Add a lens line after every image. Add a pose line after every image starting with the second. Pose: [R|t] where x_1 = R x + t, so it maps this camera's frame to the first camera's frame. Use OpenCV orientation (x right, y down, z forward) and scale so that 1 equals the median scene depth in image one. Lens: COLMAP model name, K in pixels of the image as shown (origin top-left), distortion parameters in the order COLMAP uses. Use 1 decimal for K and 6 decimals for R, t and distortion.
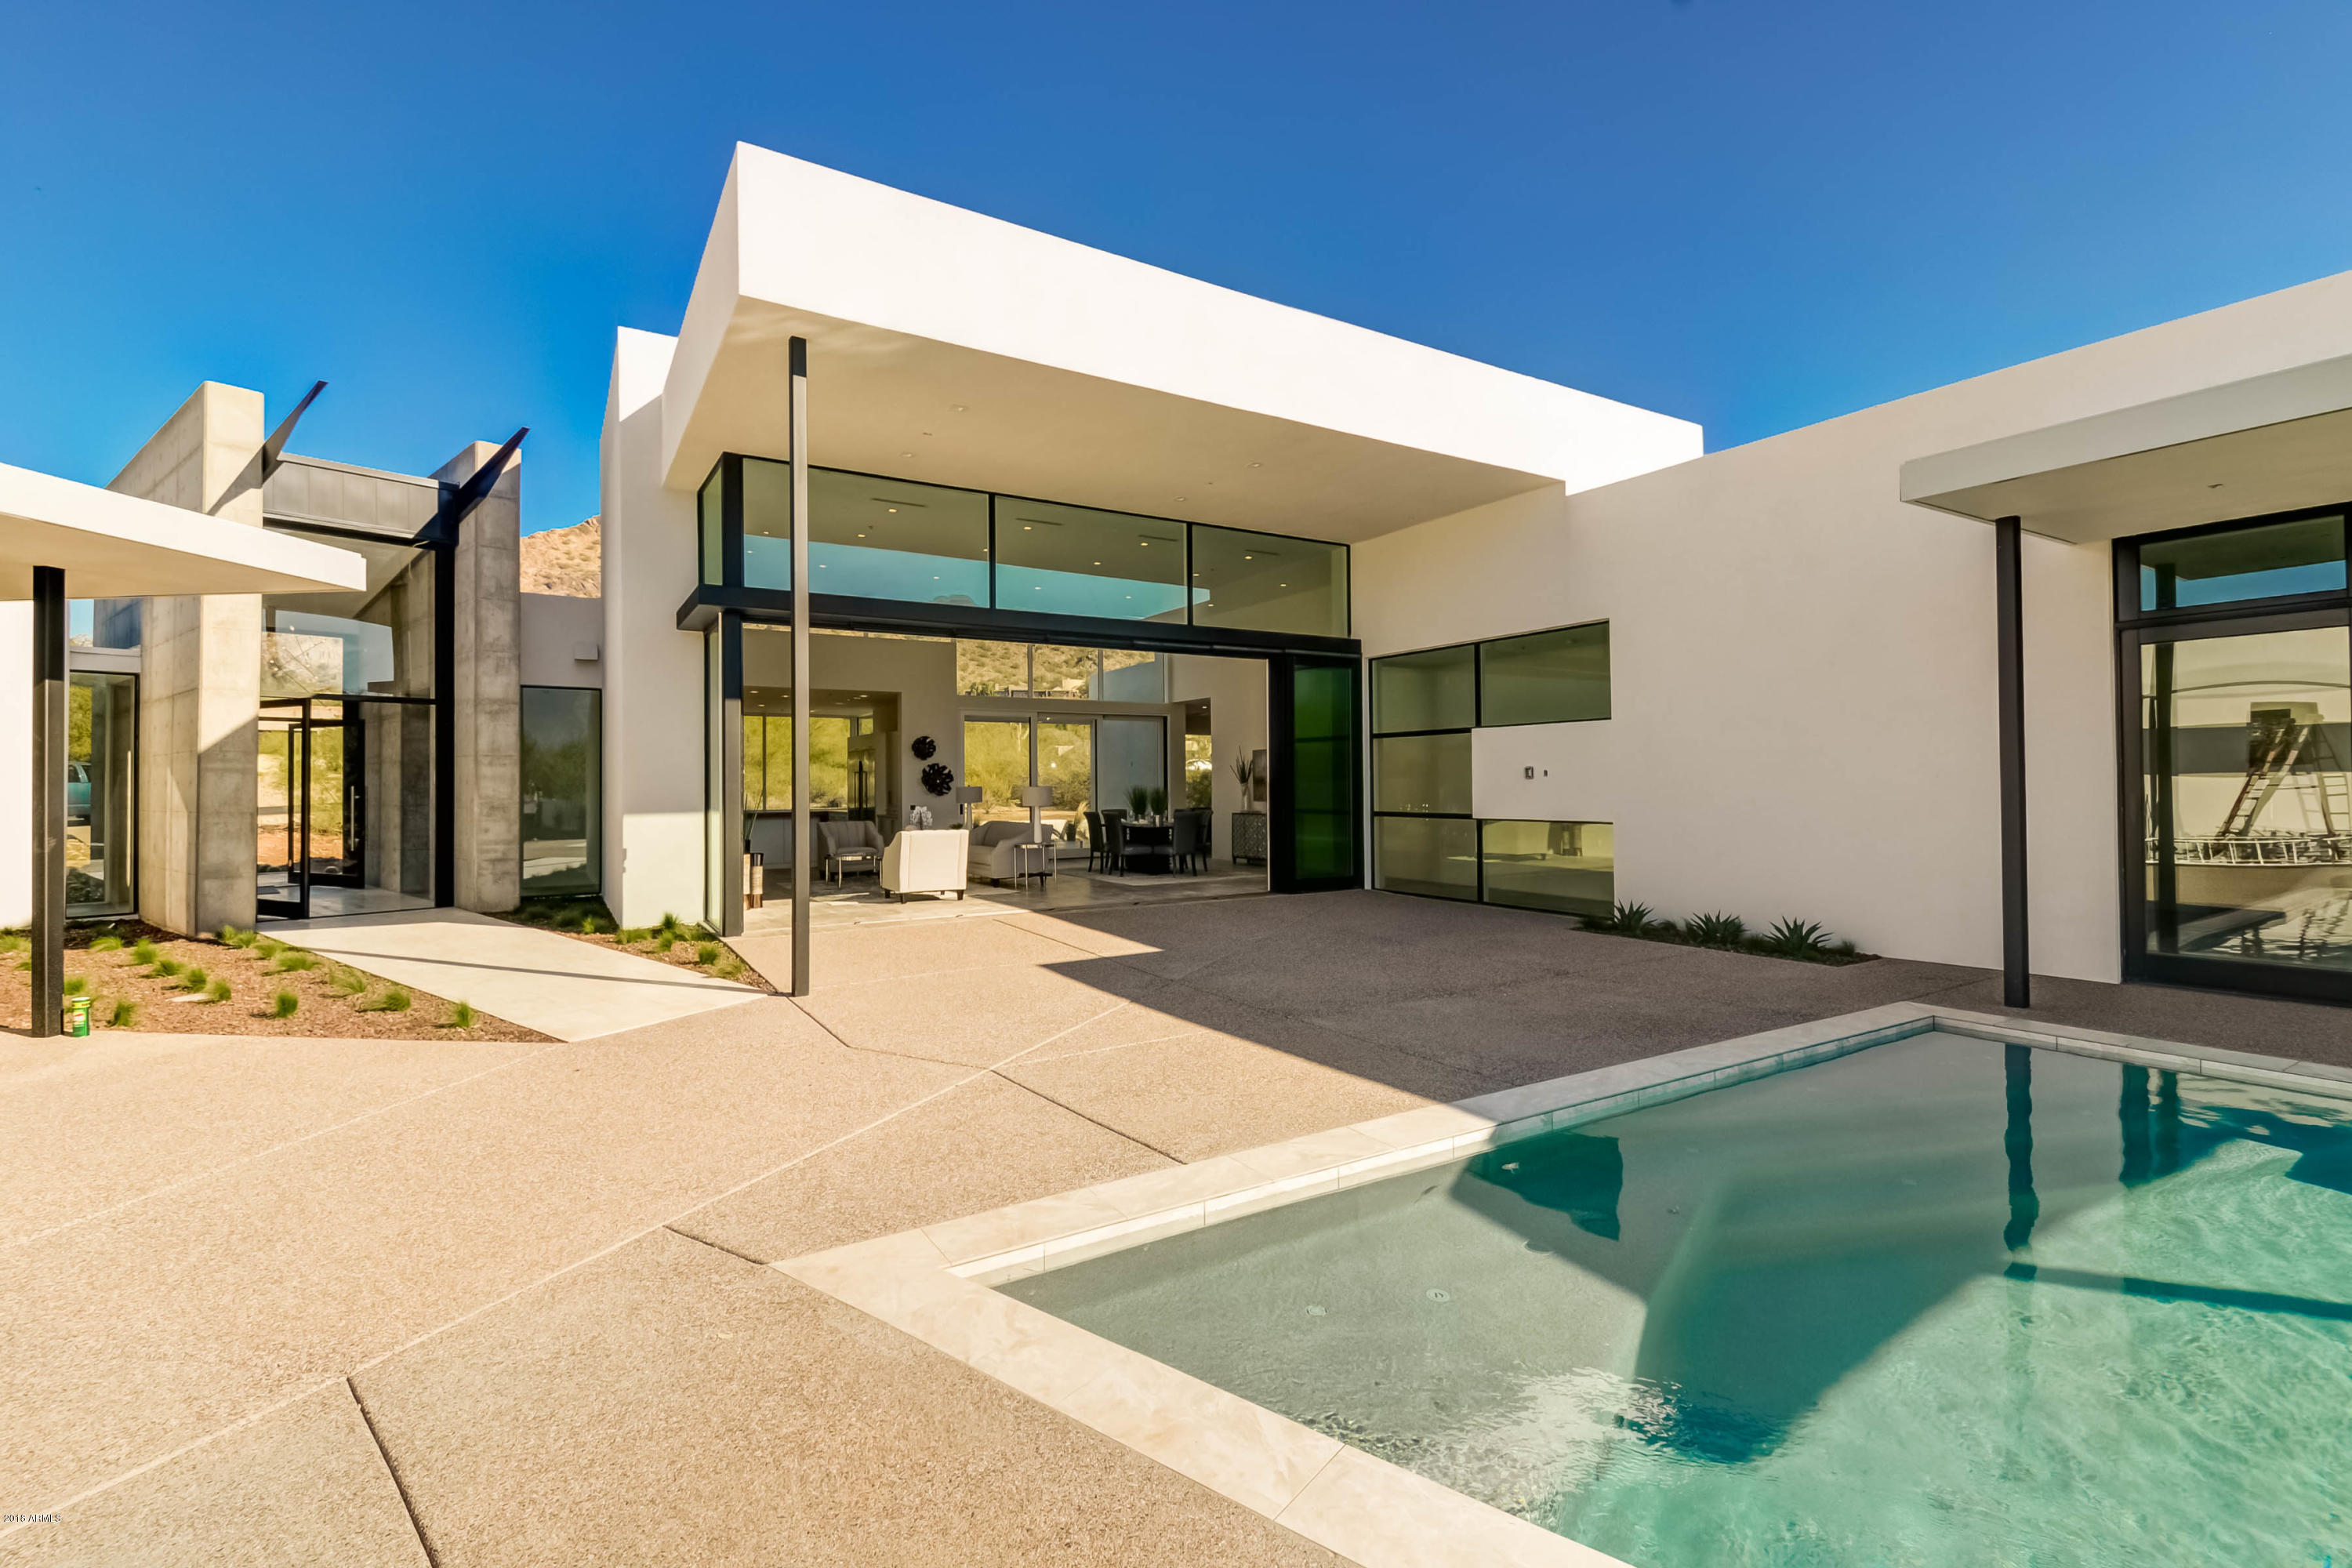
lens RADIAL K [[1049.5, 0, 1178.1], [0, 1049.5, 756.1], [0, 0, 1]] dist [0.013133, -0.005450]
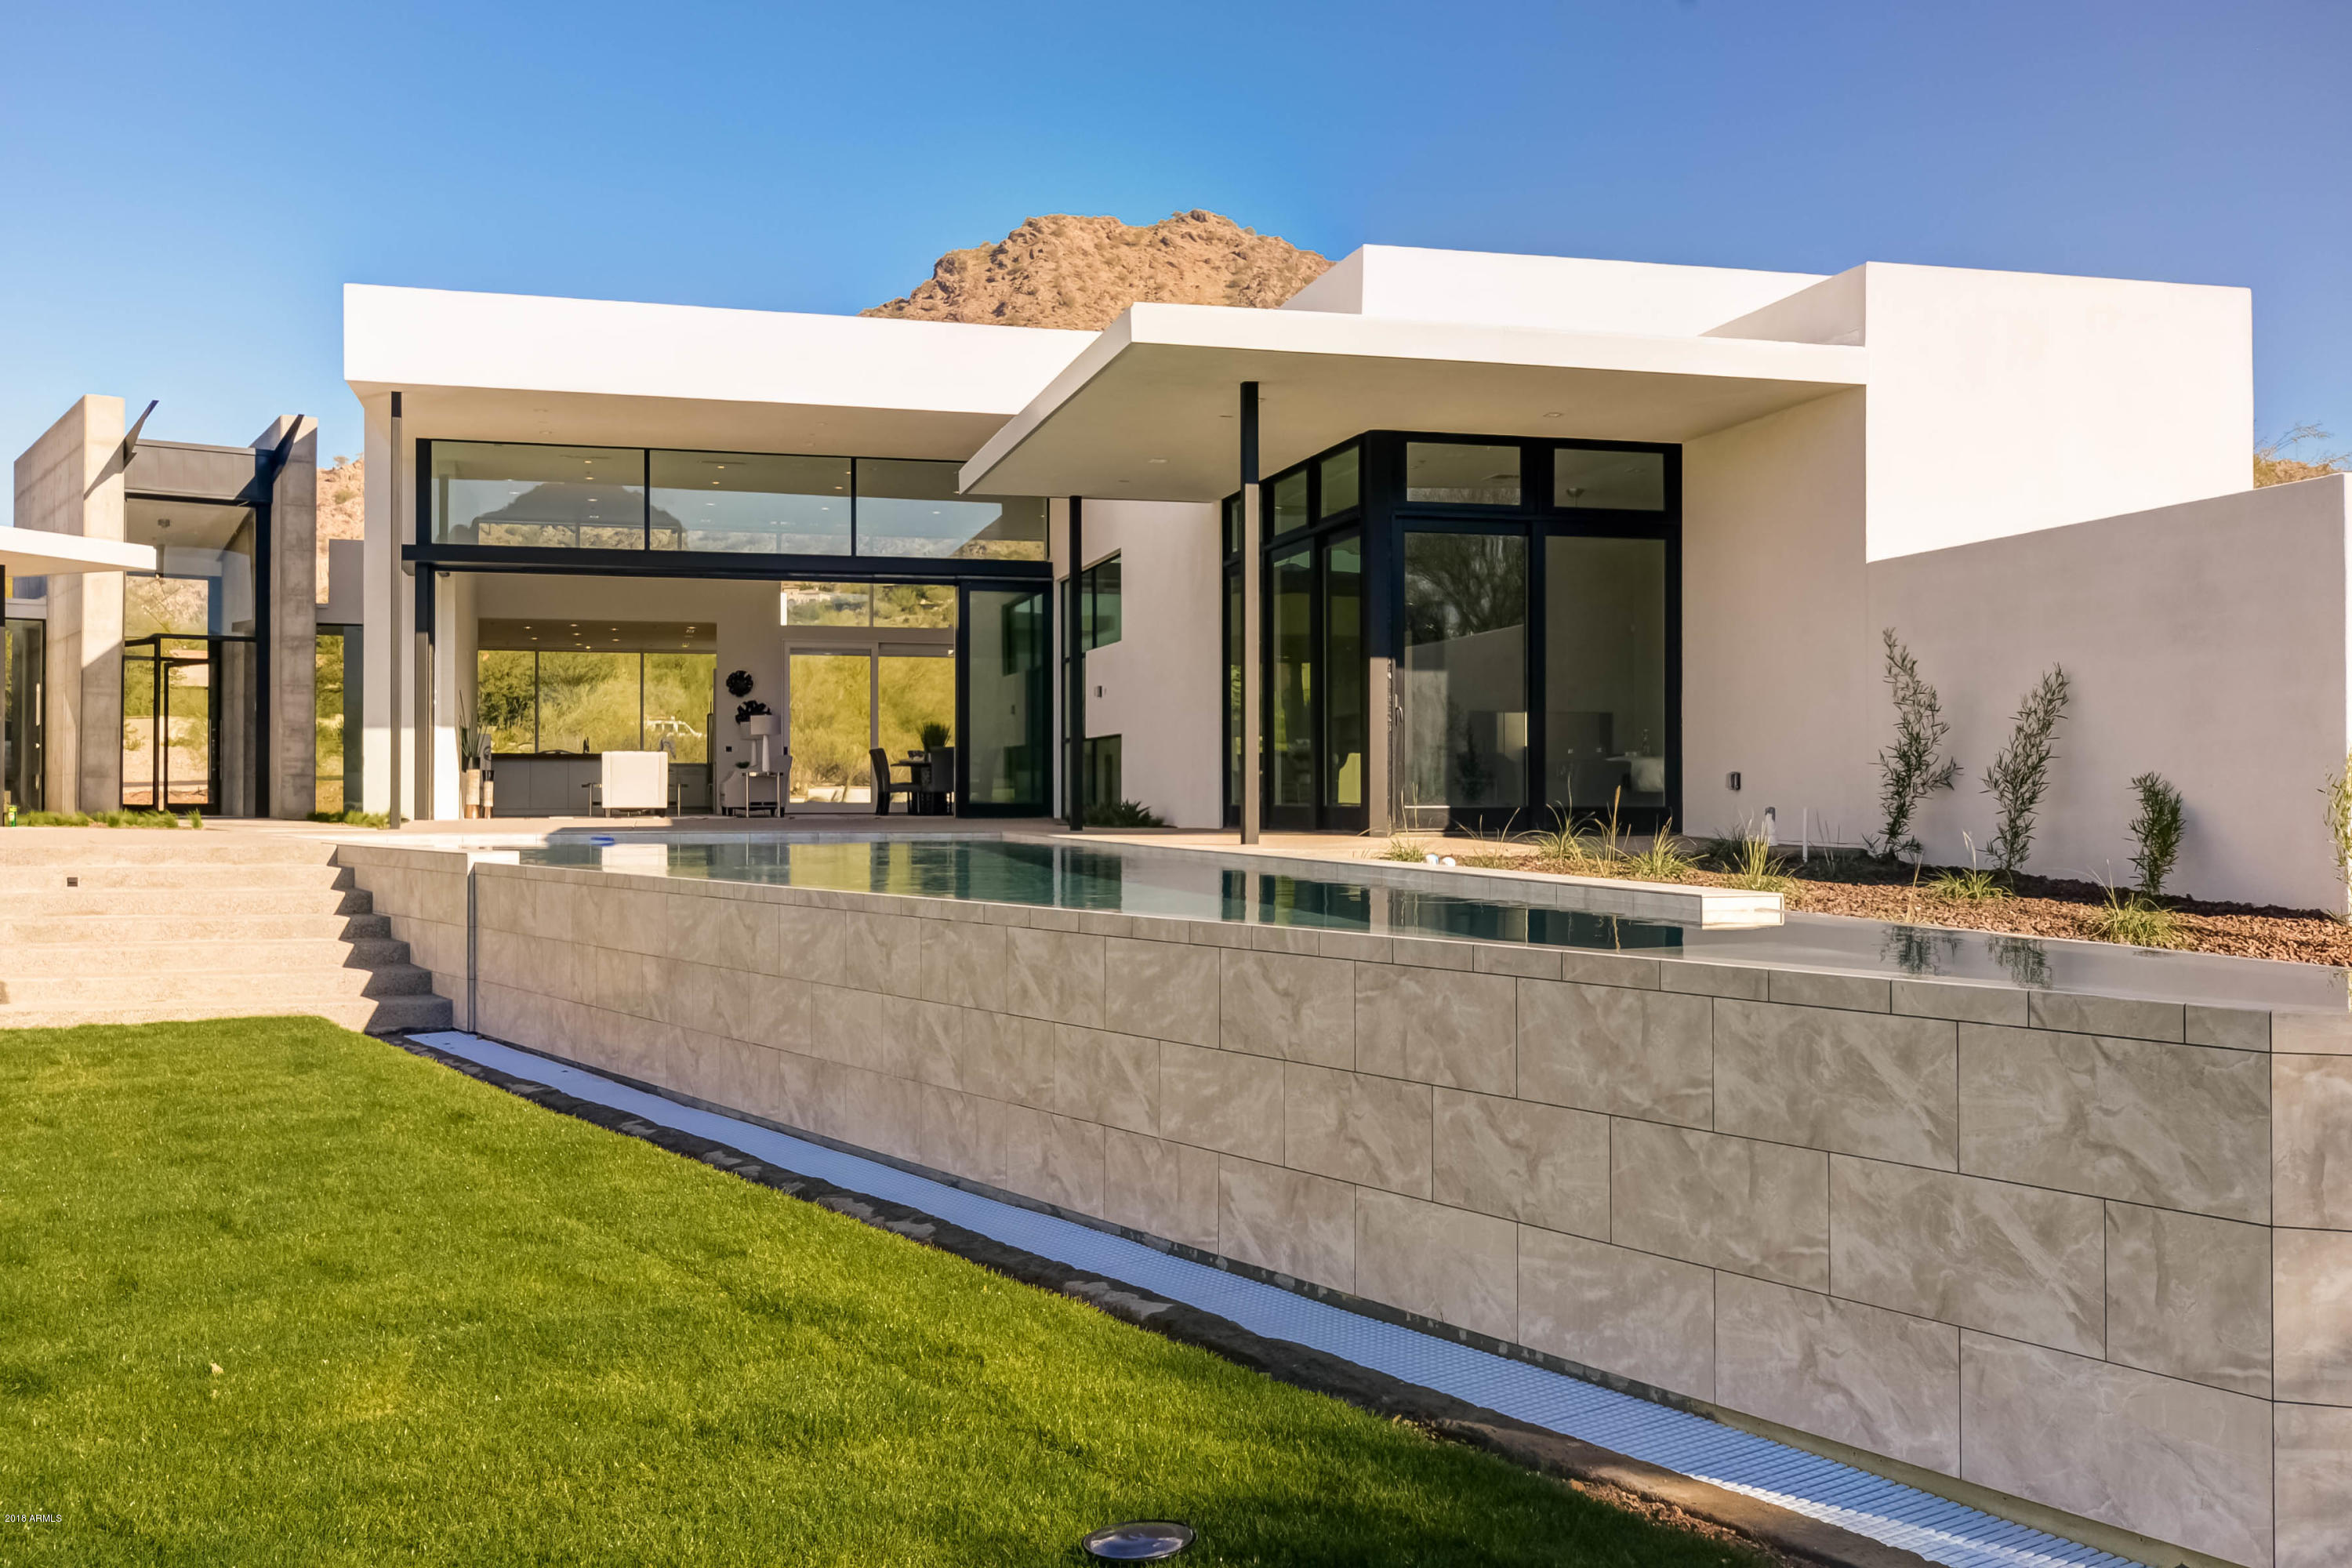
lens RADIAL K [[2040.8, 0, 1169.4], [0, 2040.8, 734.4], [0, 0, 1]] dist [0.019203, -0.035028]
pose [[0.961374, -0.001223, -0.275244, 0.874803], [0.000915, 0.999999, -0.001249, 0.056102], [0.275245, 0.000949, 0.961374, -0.874750]]
